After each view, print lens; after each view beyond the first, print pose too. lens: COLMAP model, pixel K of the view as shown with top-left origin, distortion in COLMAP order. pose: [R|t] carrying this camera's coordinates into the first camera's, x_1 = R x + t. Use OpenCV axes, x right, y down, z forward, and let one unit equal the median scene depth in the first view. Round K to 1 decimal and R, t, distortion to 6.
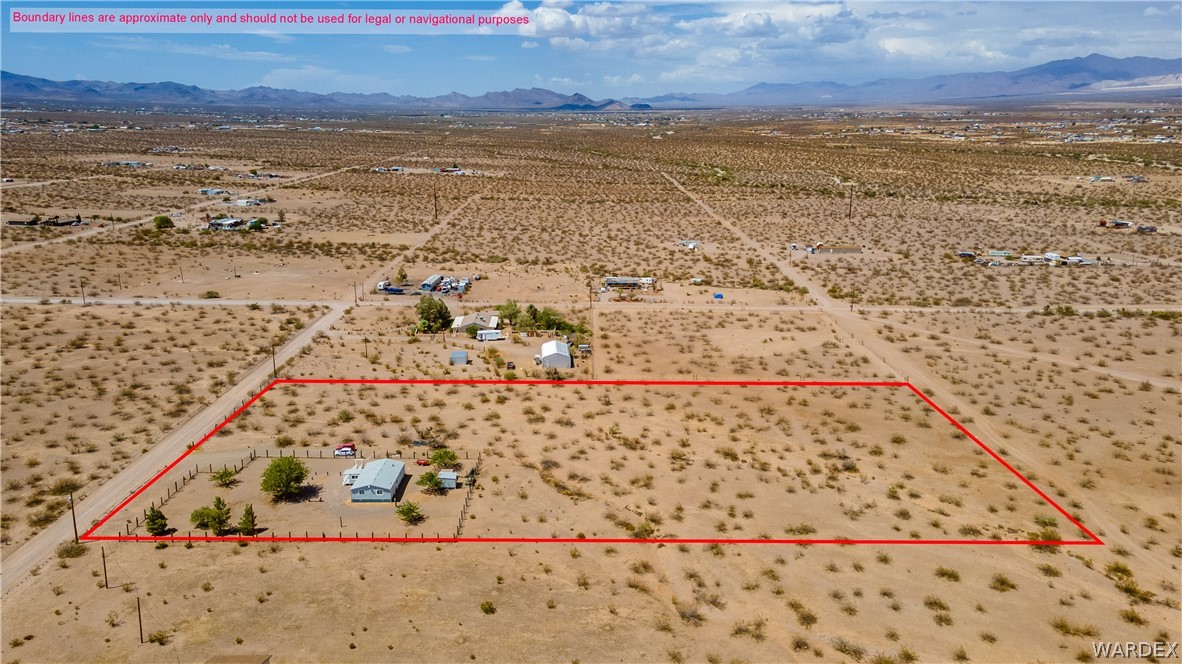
lens RADIAL K [[854.4, 0, 585.4], [0, 854.4, 333.5], [0, 0, 1]] dist [0.093654, 0.007917]
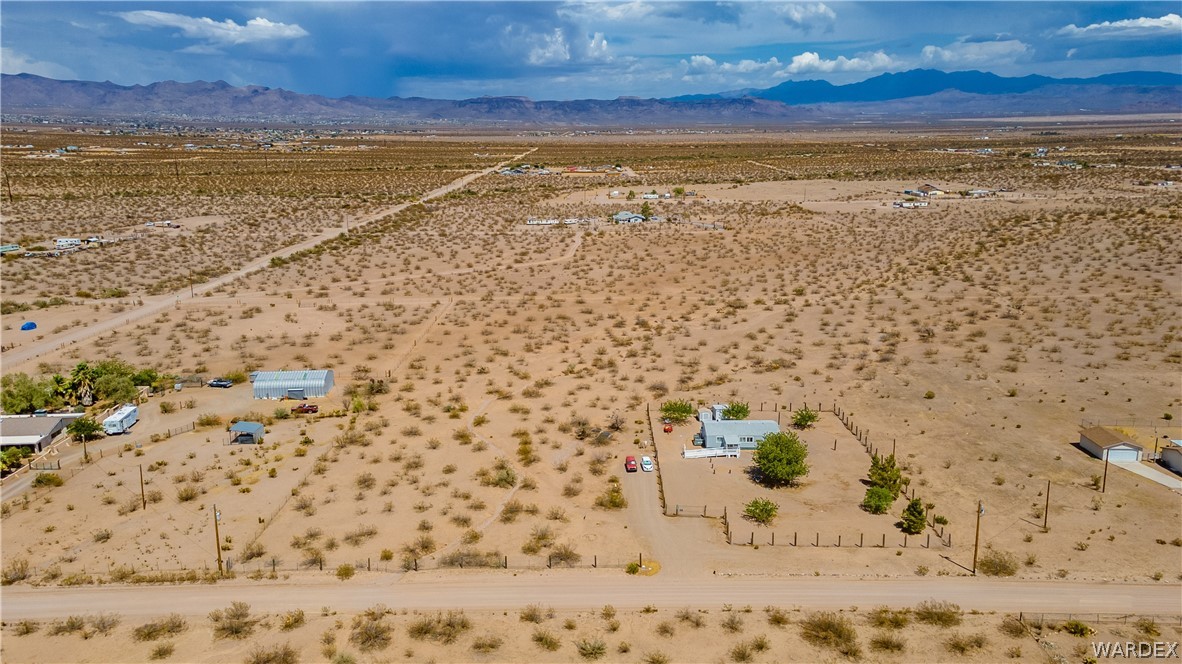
lens RADIAL K [[854.4, 0, 585.4], [0, 854.4, 333.5], [0, 0, 1]] dist [0.093654, 0.007917]
pose [[0.014197, -0.238885, 0.970944, -0.985448], [0.259878, 0.938553, 0.227115, -0.155764], [-0.965537, 0.249102, 0.075406, 0.964346]]
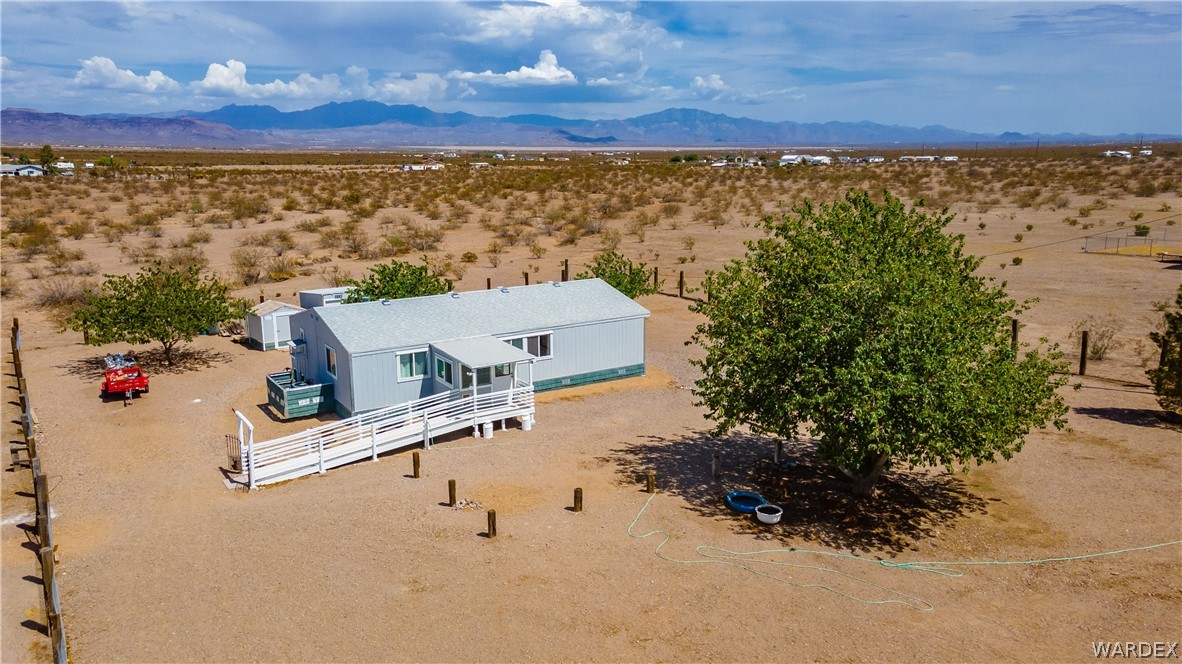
lens RADIAL K [[872.3, 0, 582.1], [0, 872.3, 318.1], [0, 0, 1]] dist [0.058704, 0.070888]
pose [[-0.544722, -0.159392, 0.823330, -0.389774], [0.213493, 0.923067, 0.319950, 0.094328], [-0.810986, 0.350059, -0.468786, 0.977539]]
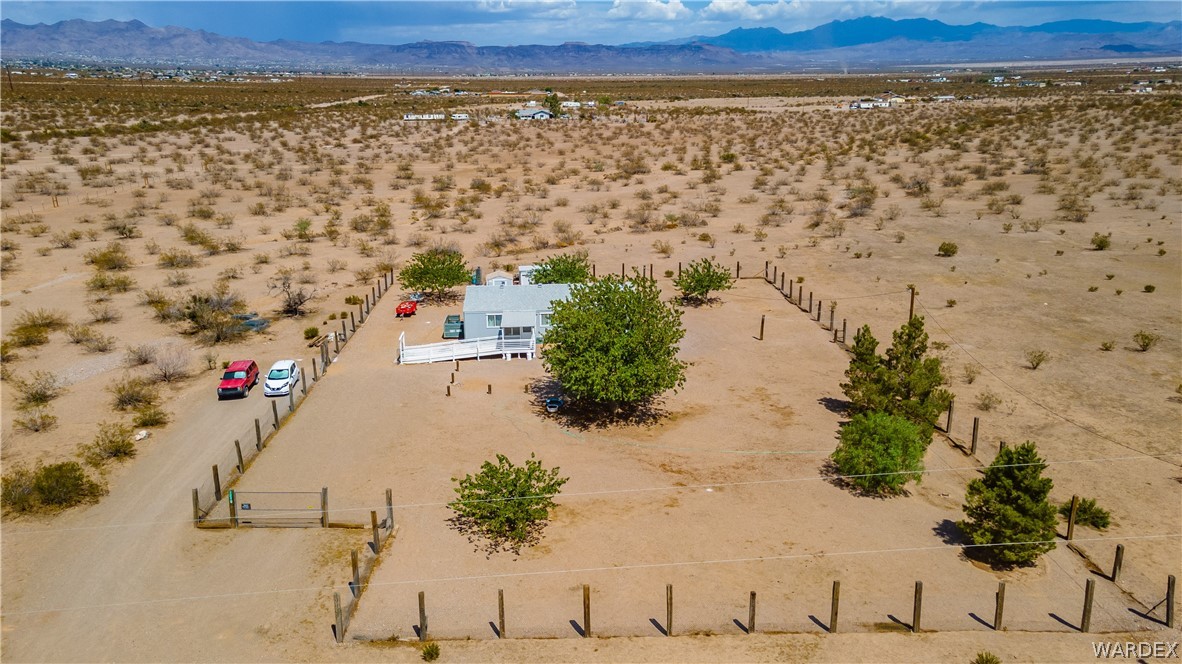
lens RADIAL K [[872.3, 0, 582.1], [0, 872.3, 318.1], [0, 0, 1]] dist [0.058704, 0.070888]
pose [[-0.040476, -0.270735, 0.961803, -0.564937], [0.259679, 0.926664, 0.271772, 0.064527], [-0.964846, 0.260760, 0.032796, 0.884446]]
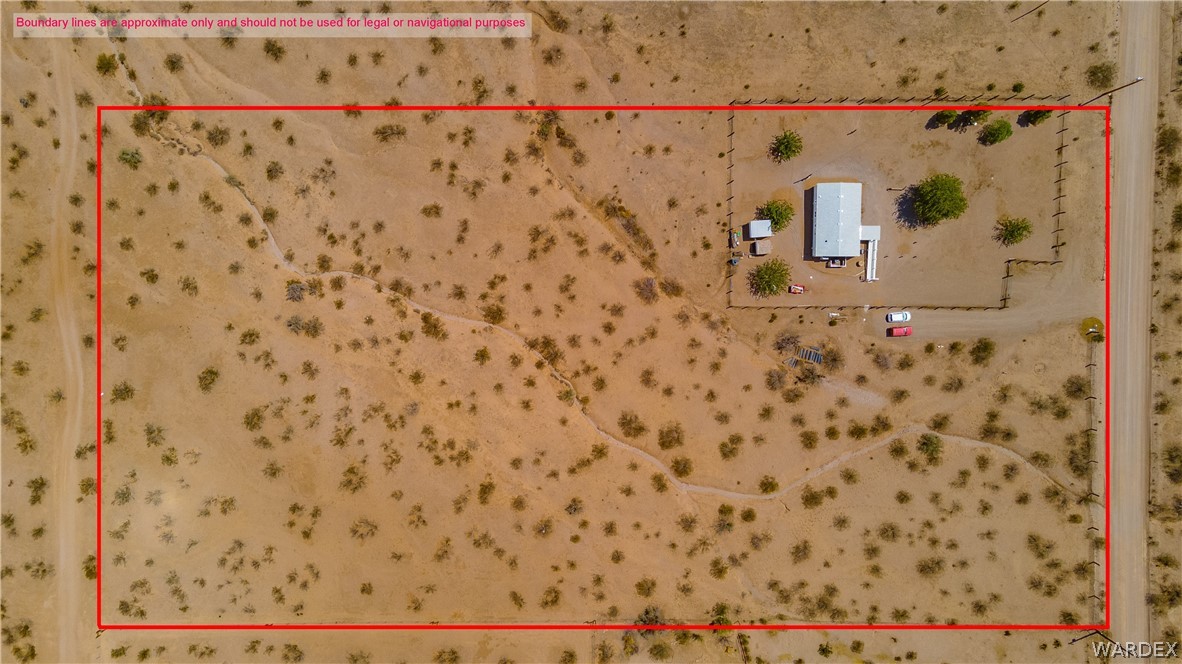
lens RADIAL K [[870.2, 0, 591.0], [0, 870.2, 332.0], [0, 0, 1]] dist [0.110465, 0.006590]
pose [[-0.999997, -0.000128, 0.002509, 0.011438], [0.002441, -0.284463, 0.958684, -0.673563], [0.000591, 0.958687, 0.284462, 0.771650]]
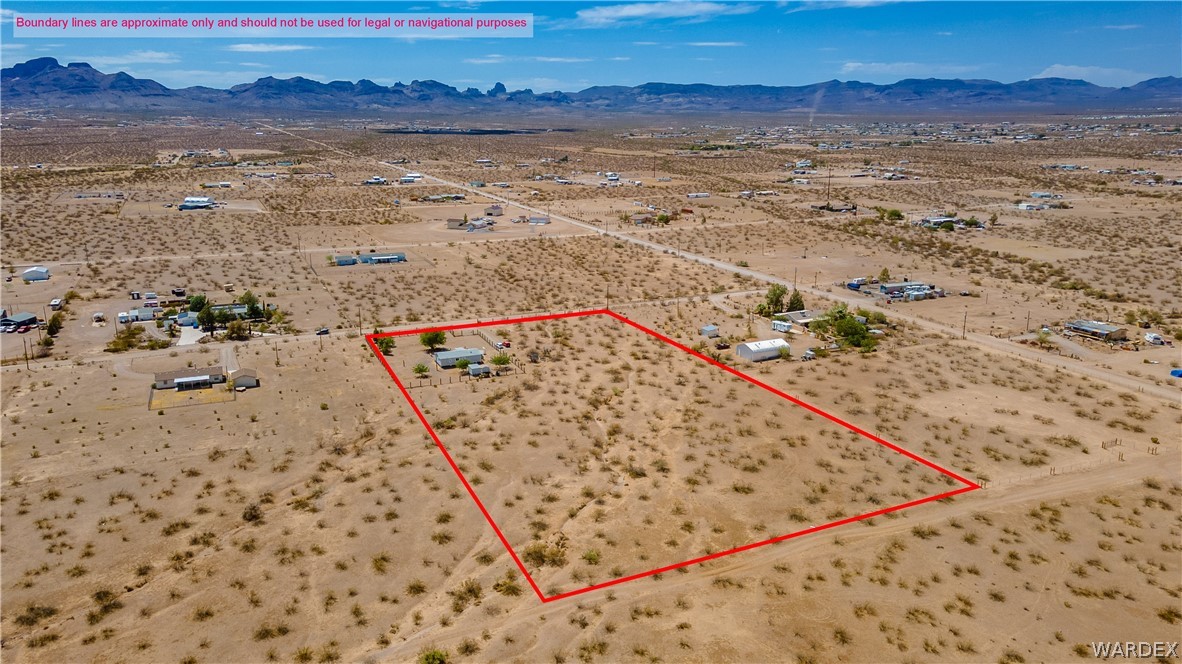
lens RADIAL K [[846.8, 0, 591.0], [0, 846.8, 332.0], [0, 0, 1]] dist [0.089425, 0.000594]
pose [[0.410354, 0.220886, -0.884771, 1.094272], [-0.225398, 0.964686, 0.136298, -0.123423], [0.883632, 0.143495, 0.445650, 0.475456]]
